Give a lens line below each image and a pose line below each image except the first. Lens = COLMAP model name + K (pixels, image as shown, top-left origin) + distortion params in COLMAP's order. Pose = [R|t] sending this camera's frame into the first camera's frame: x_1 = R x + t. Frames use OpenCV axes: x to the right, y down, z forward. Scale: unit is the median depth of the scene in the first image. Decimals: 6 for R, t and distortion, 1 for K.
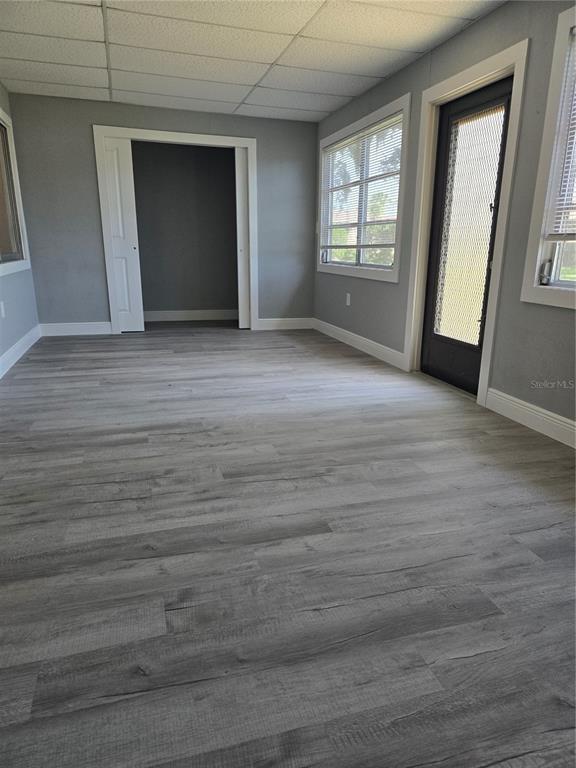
lens RADIAL K [[511.4, 0, 288.0], [0, 511.4, 384.0], [0, 0, 1]] dist [0.070998, 0.000263]
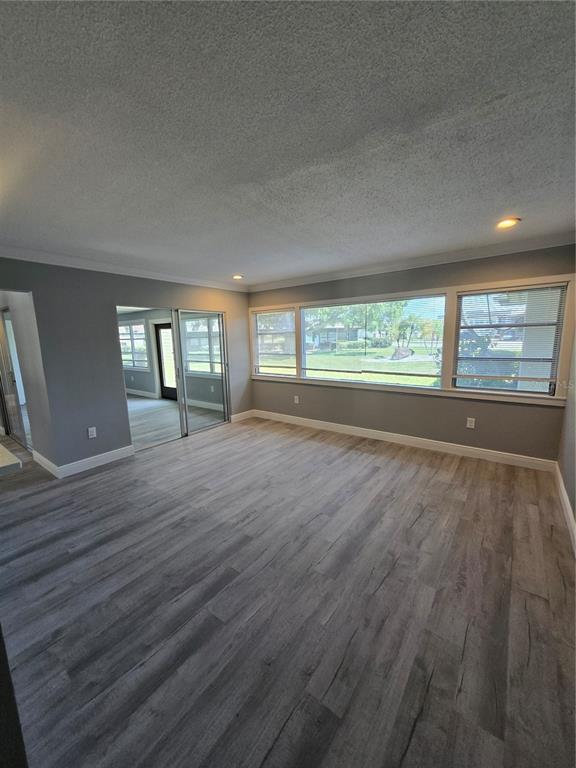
lens RADIAL K [[321.1, 0, 288.4], [0, 321.1, 386.9], [0, 0, 1]] dist [0.014192, -0.000096]
pose [[0.818125, -0.122526, 0.561835, -0.231920], [0.181021, 0.982239, -0.049387, 0.154102], [-0.545805, 0.142108, 0.825774, -1.164720]]
